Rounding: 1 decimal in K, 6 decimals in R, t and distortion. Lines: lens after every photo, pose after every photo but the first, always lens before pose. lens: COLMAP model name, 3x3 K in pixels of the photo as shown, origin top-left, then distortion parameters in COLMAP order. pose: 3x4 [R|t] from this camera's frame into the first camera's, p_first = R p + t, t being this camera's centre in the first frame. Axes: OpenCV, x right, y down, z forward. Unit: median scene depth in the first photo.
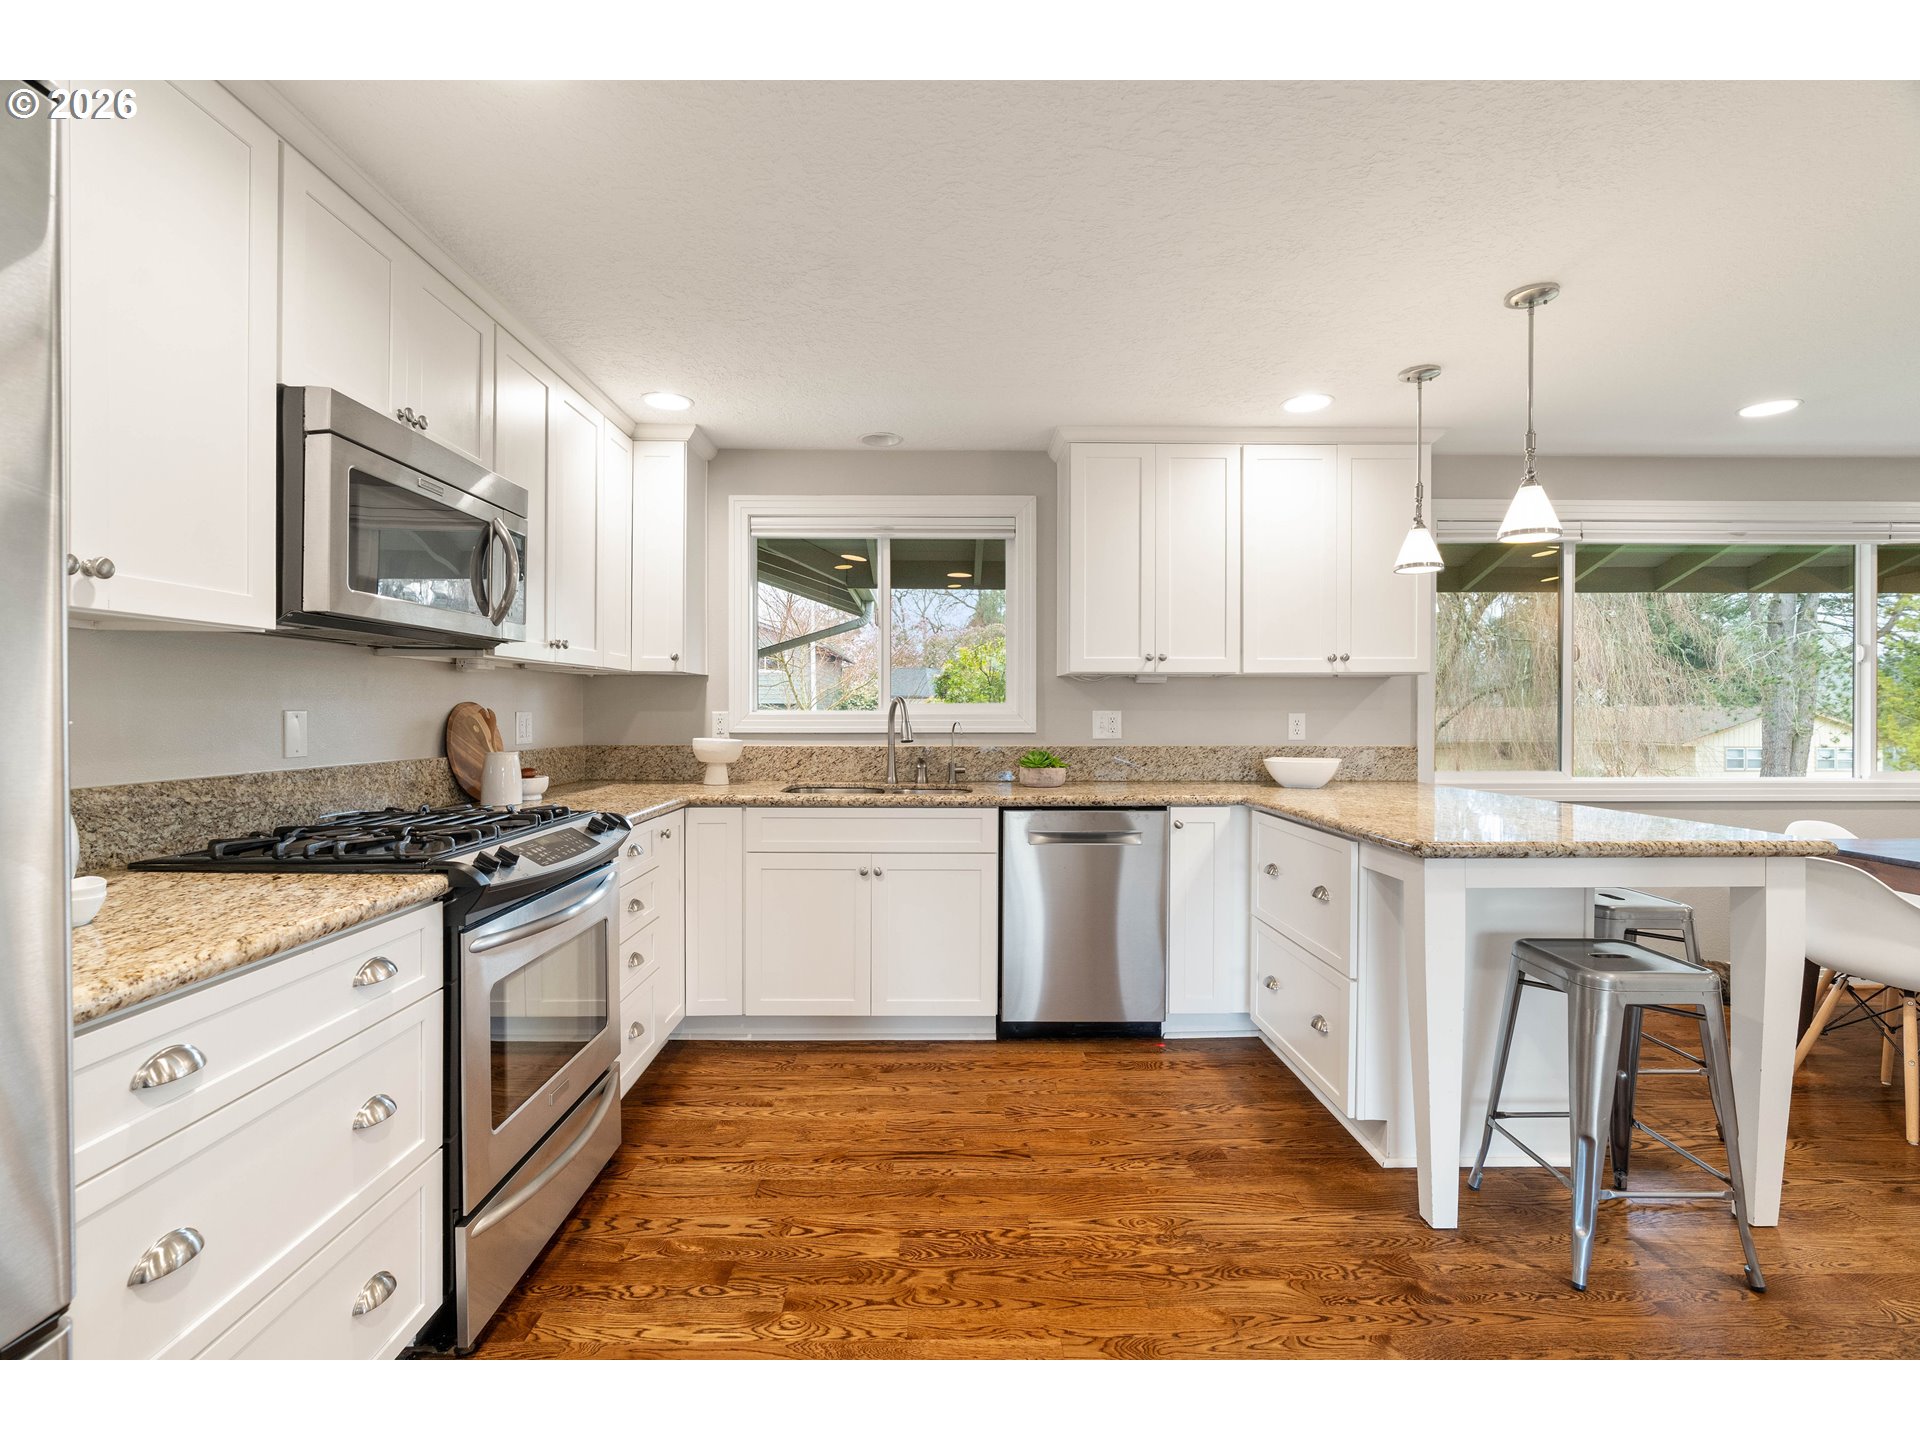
lens RADIAL K [[865.2, 0, 960.9], [0, 865.2, 711.8], [0, 0, 1]] dist [-0.007491, 0.001012]
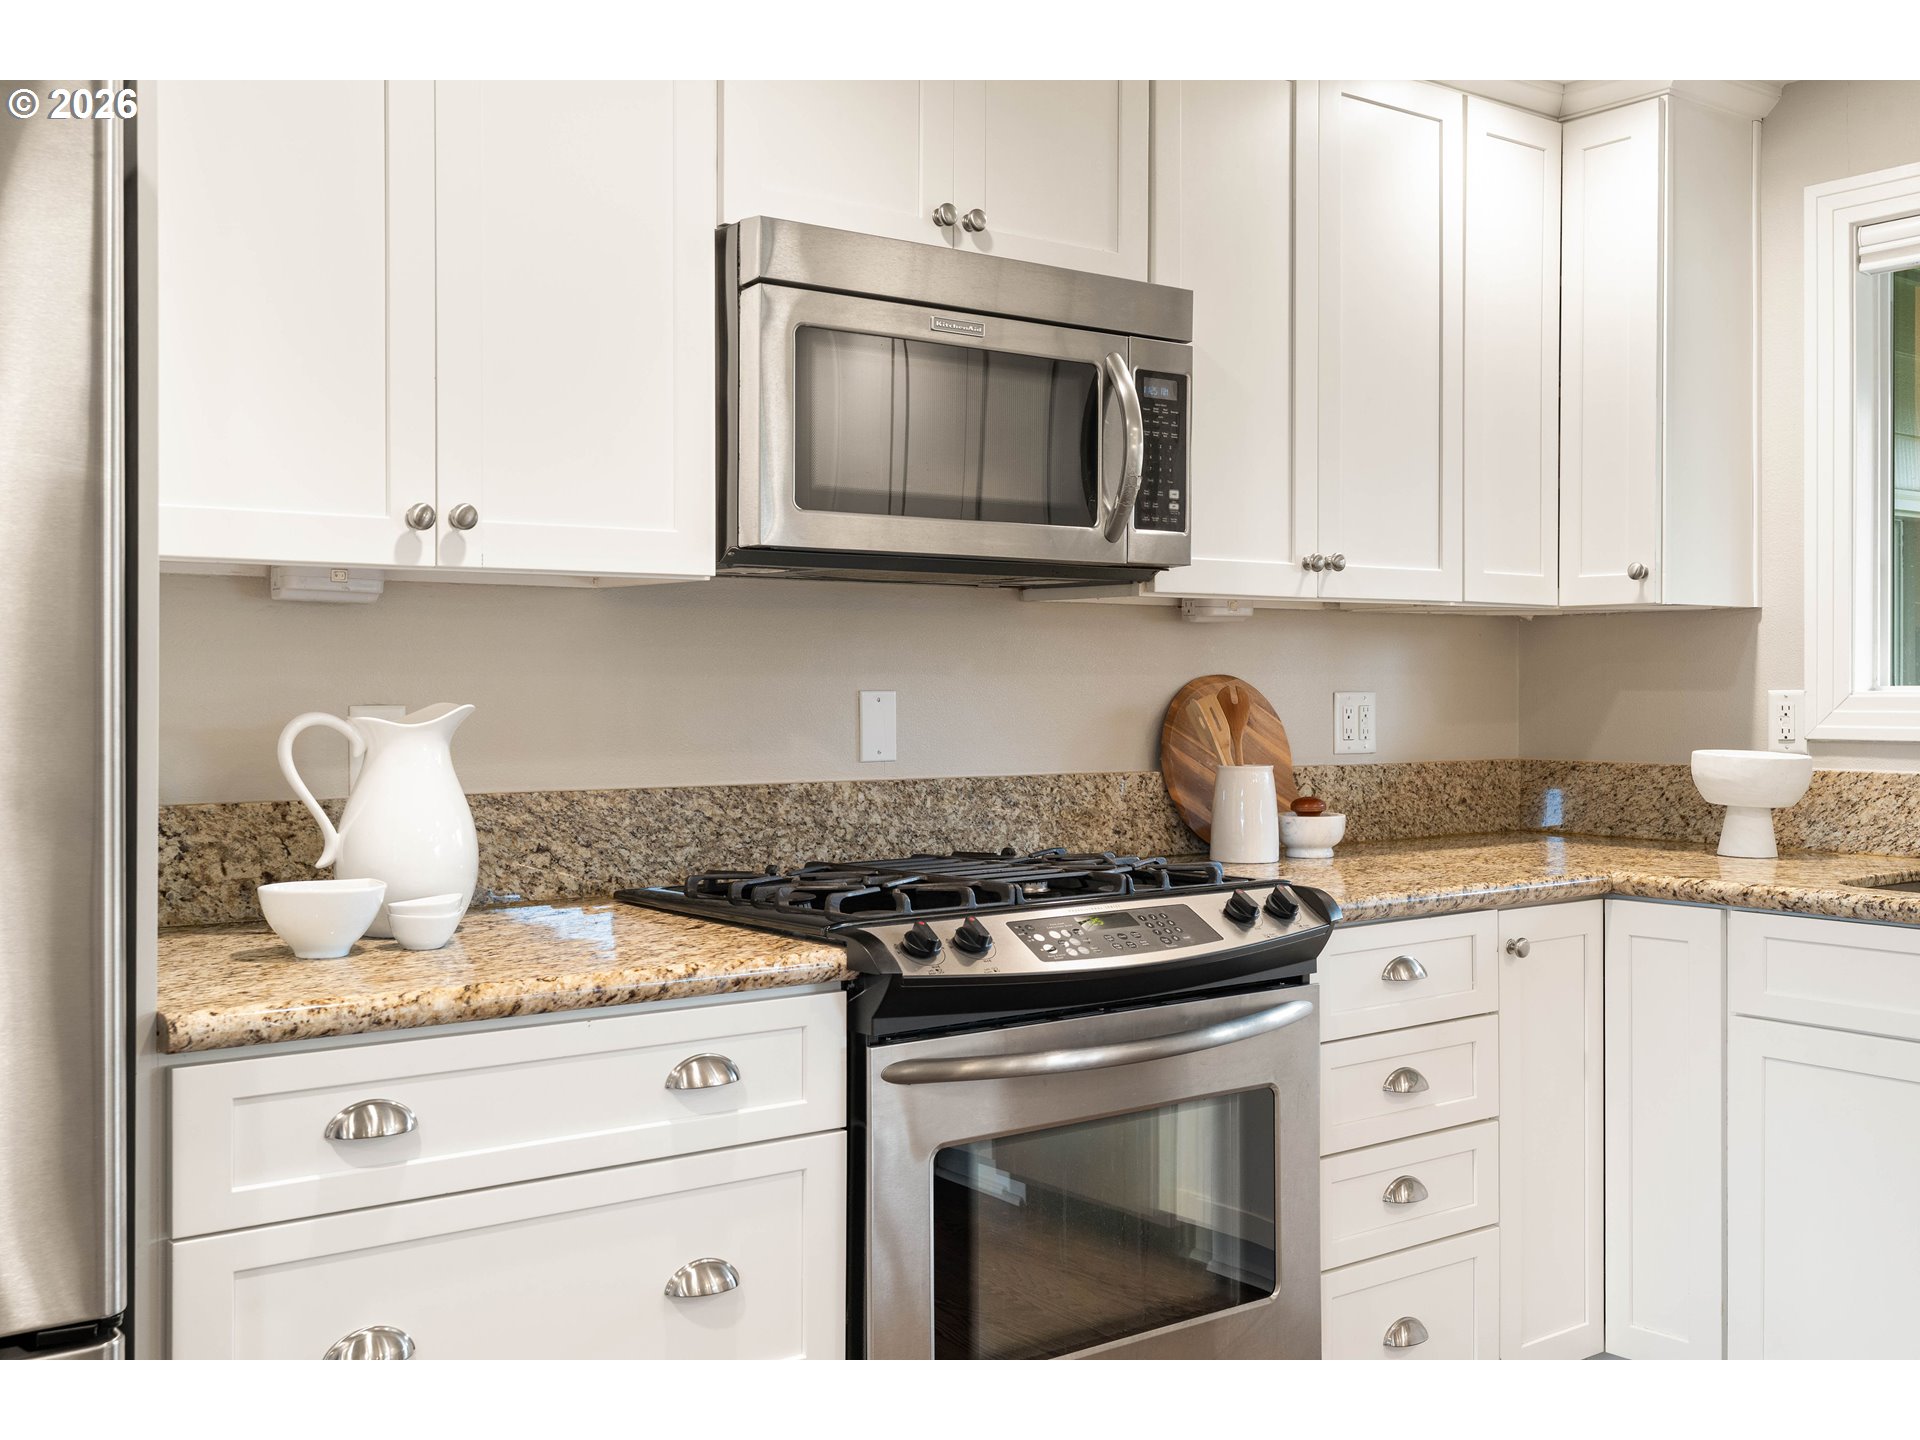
lens RADIAL K [[1873.9, 0, 952.3], [0, 1873.9, 712.8], [0, 0, 1]] dist [-0.002434, 0.000000]
pose [[0.591968, 0.007009, -0.805931, 0.403276], [0.002186, 0.999945, 0.010301, 0.000461], [0.805959, -0.007859, 0.591920, 0.180335]]
